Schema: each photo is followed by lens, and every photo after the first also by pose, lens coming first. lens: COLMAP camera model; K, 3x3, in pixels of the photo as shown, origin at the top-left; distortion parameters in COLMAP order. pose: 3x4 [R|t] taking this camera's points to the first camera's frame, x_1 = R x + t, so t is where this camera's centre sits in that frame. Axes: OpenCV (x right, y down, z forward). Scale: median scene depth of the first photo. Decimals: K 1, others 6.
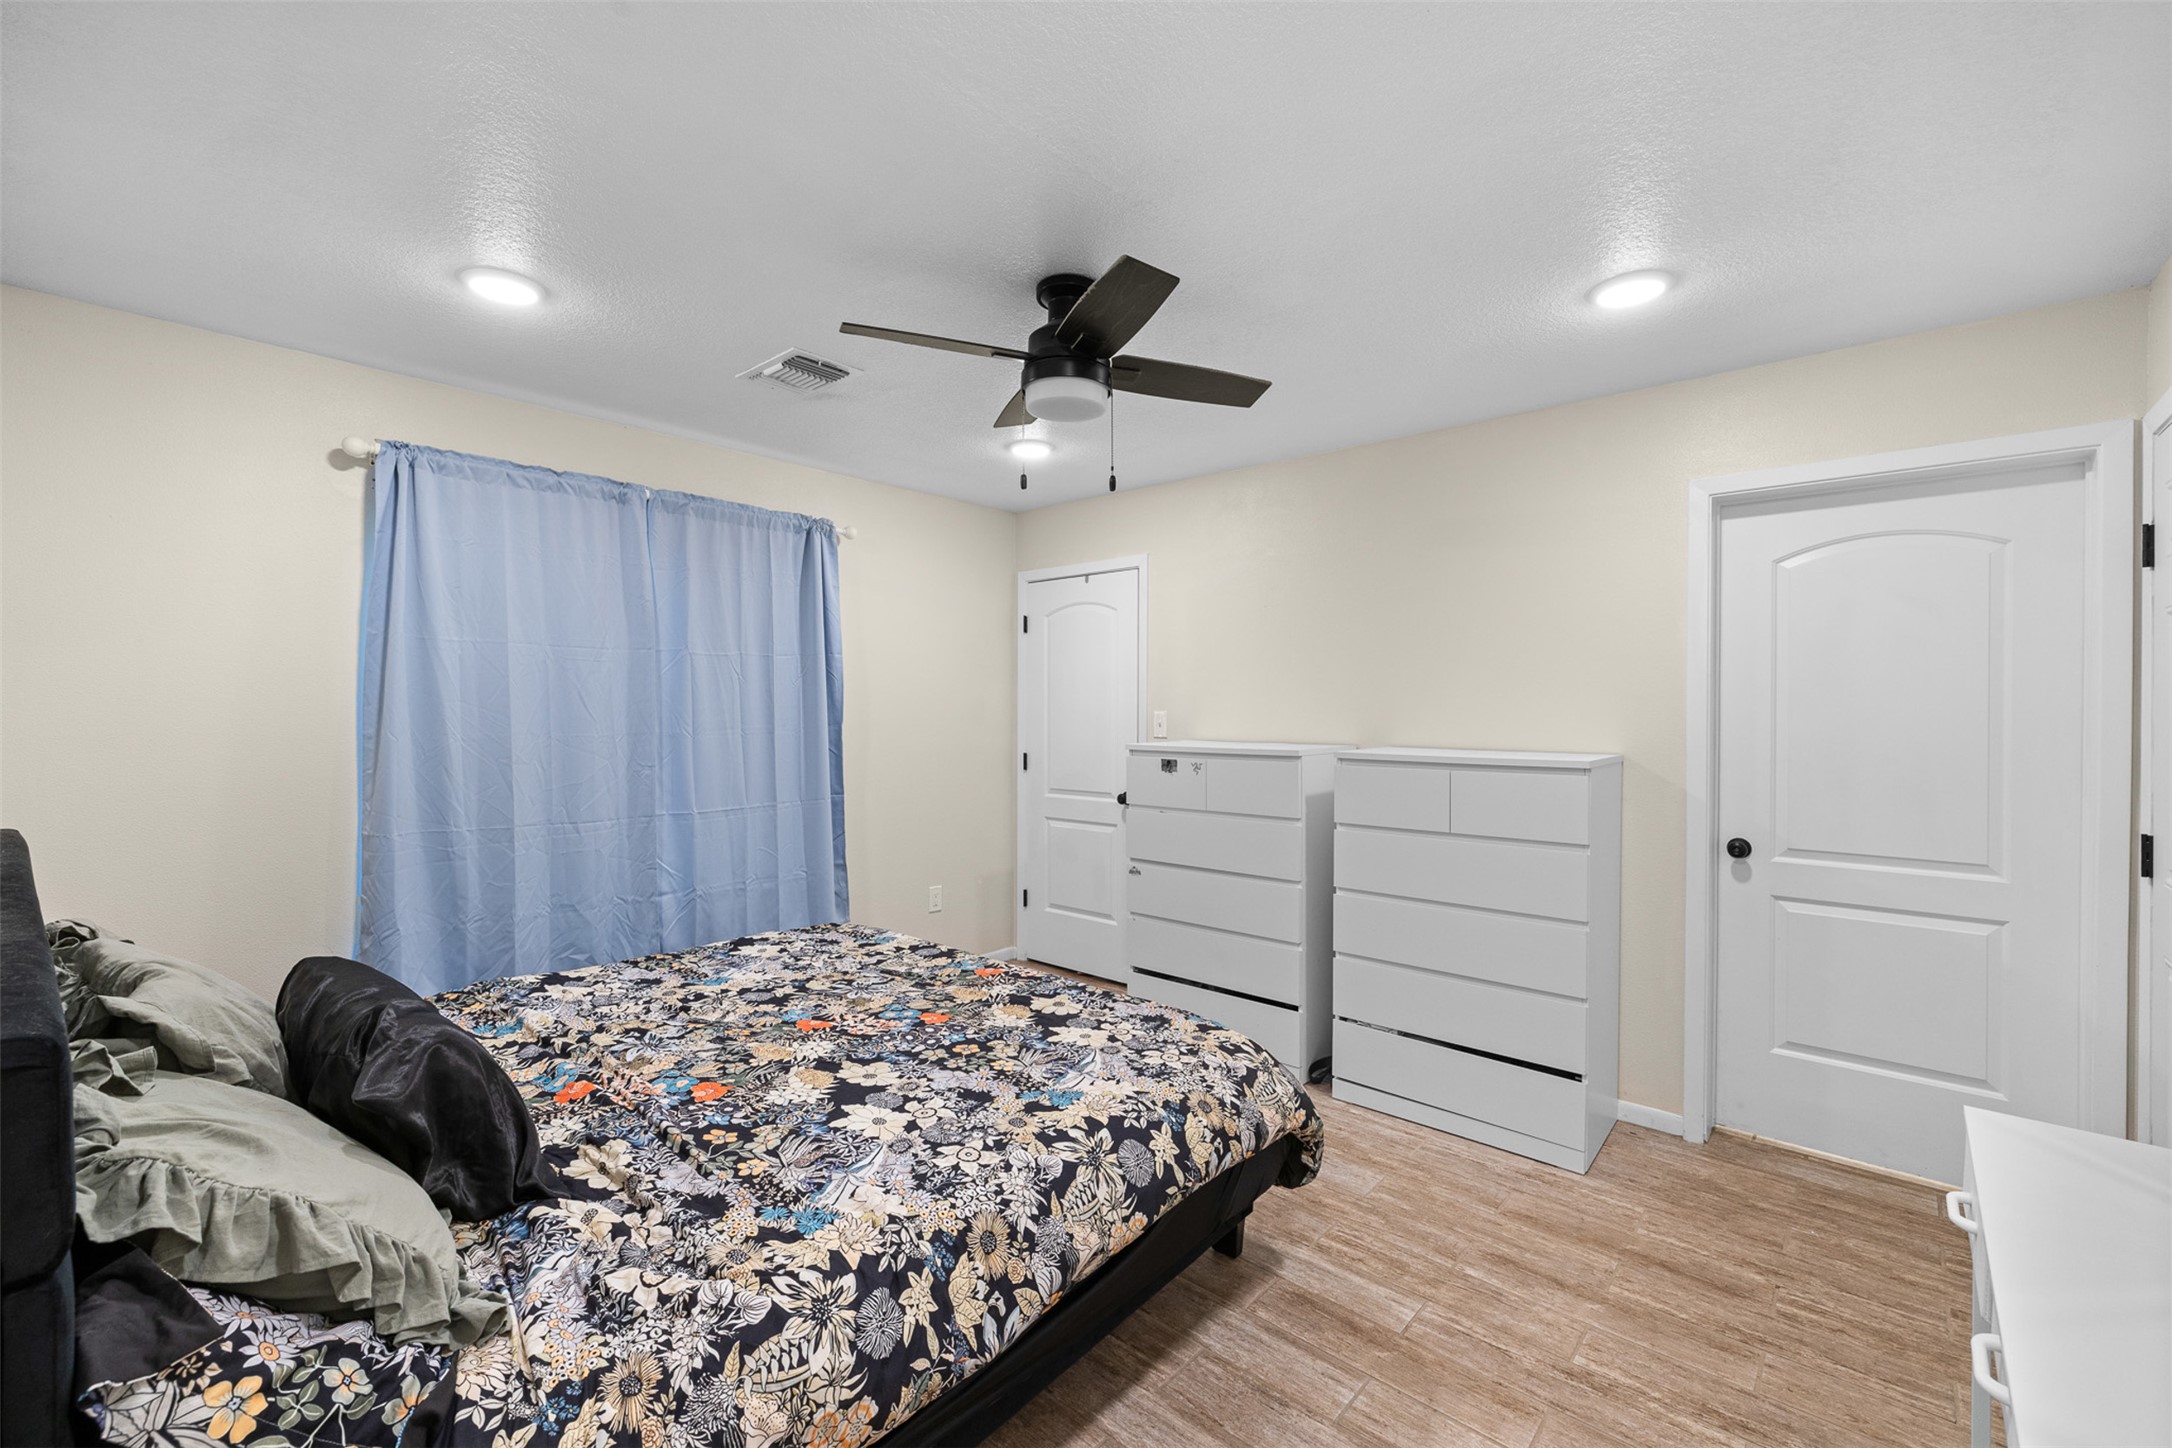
lens RADIAL K [[899.9, 0, 1073.6], [0, 899.9, 723.0], [0, 0, 1]] dist [-0.003141, 0.000078]
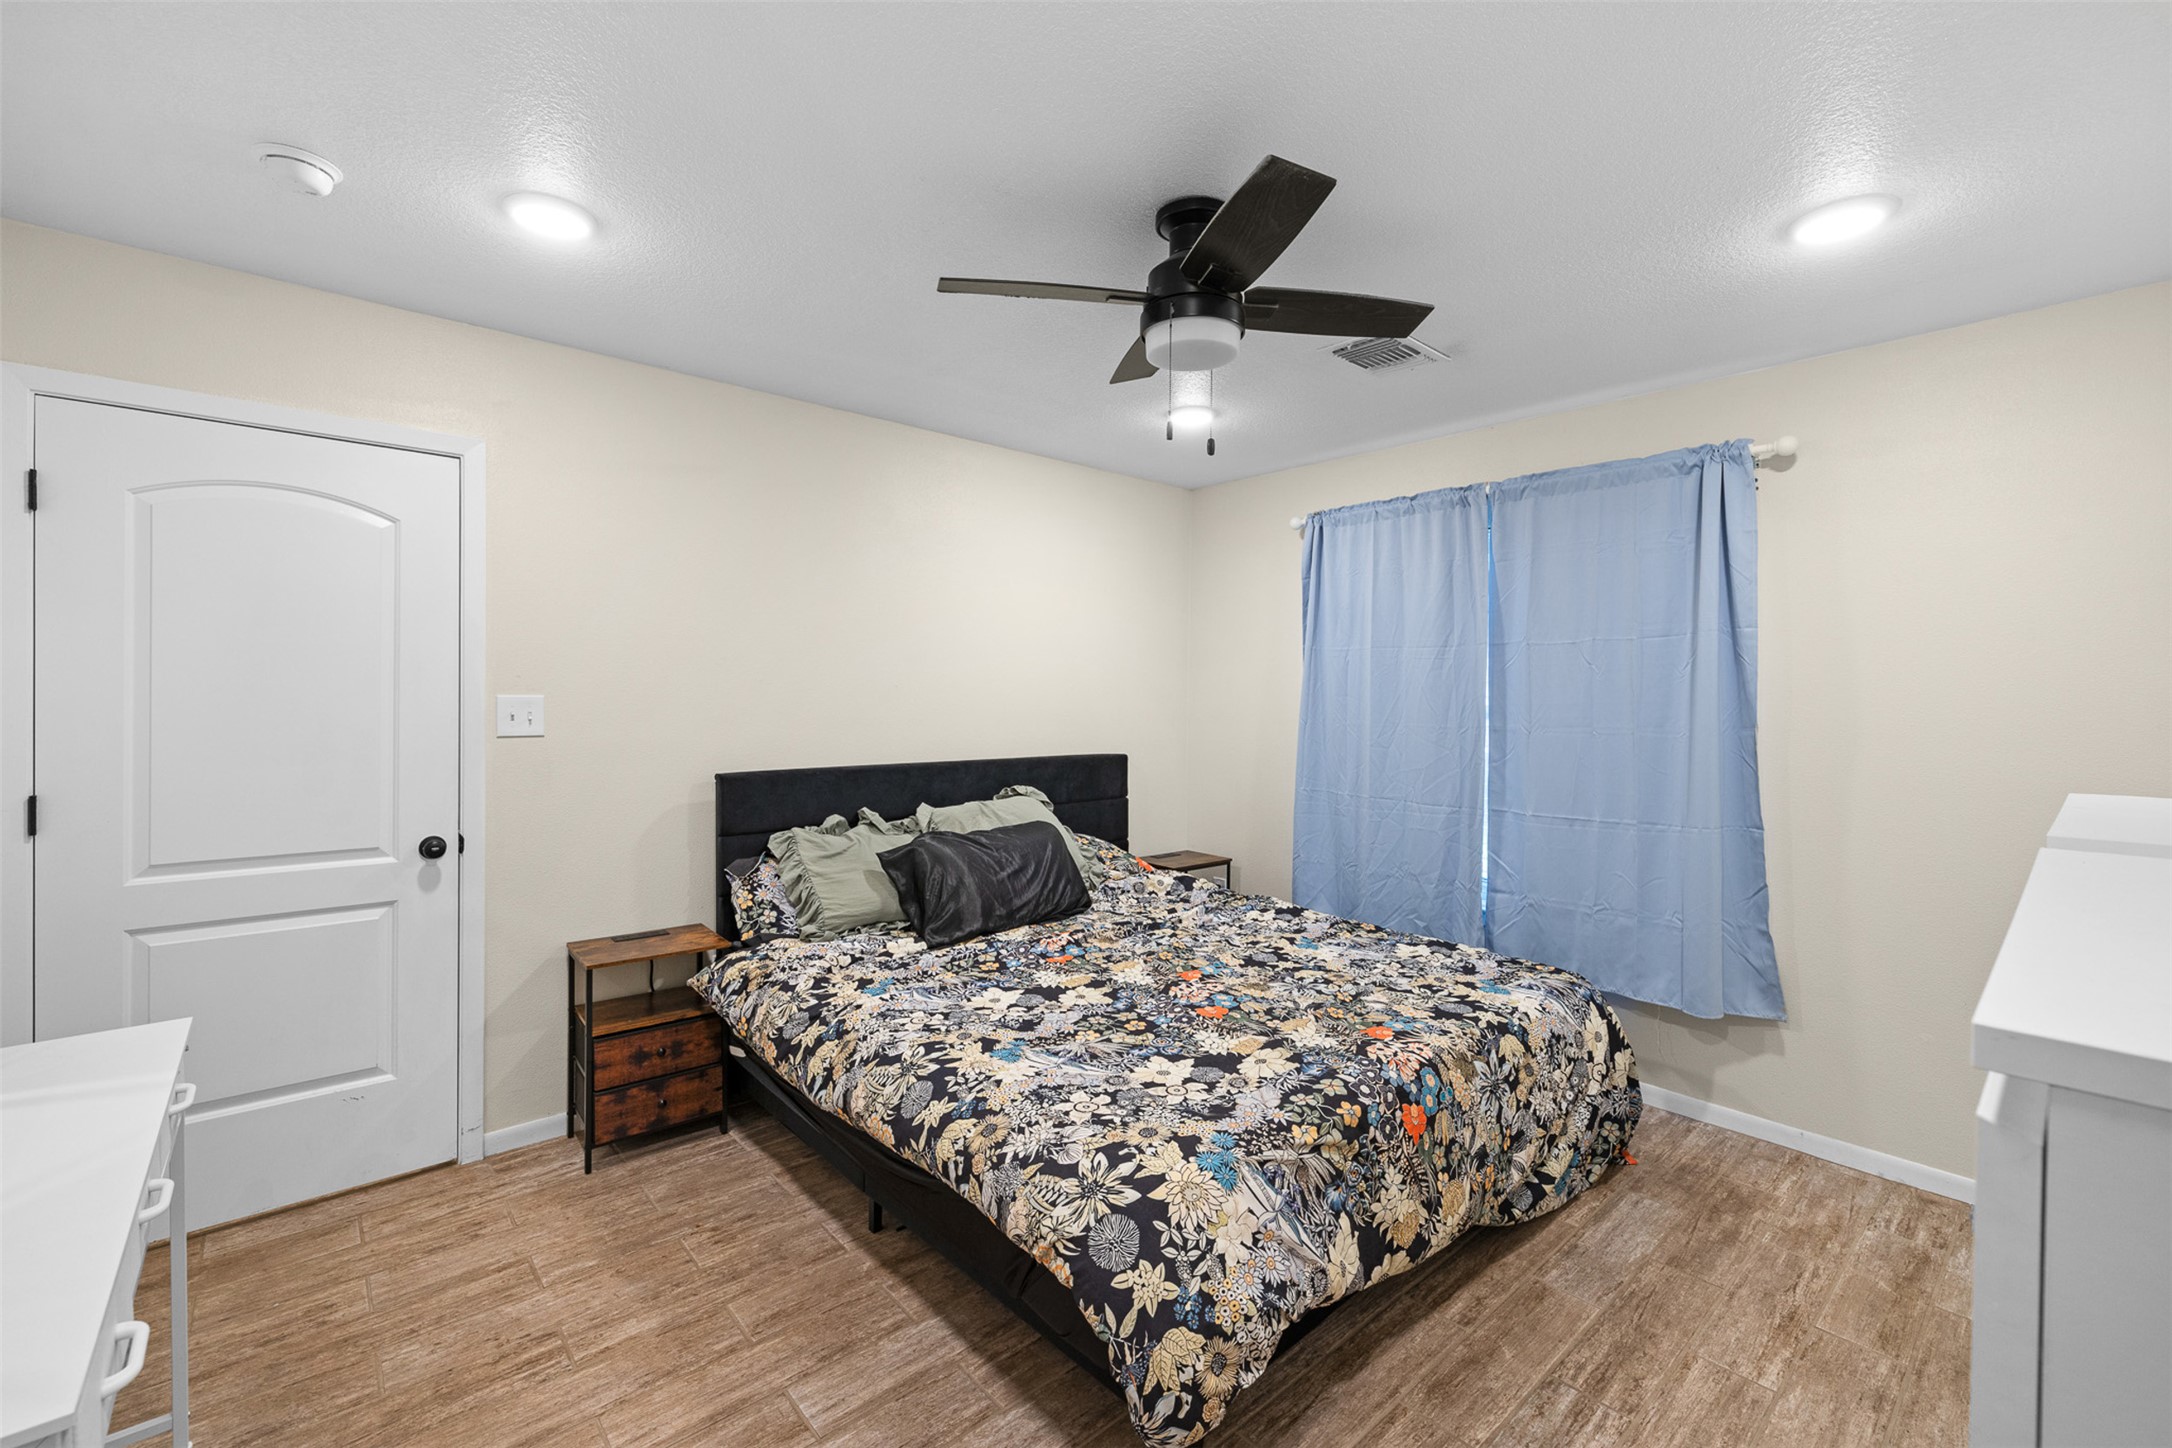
lens RADIAL K [[899.9, 0, 1073.7], [0, 899.9, 714.8], [0, 0, 1]] dist [-0.003141, 0.000078]
pose [[-0.119125, 0.012185, -0.992804, 0.941613], [-0.023933, 0.999599, 0.015140, -0.010574], [0.992591, 0.025565, -0.118786, 1.072809]]
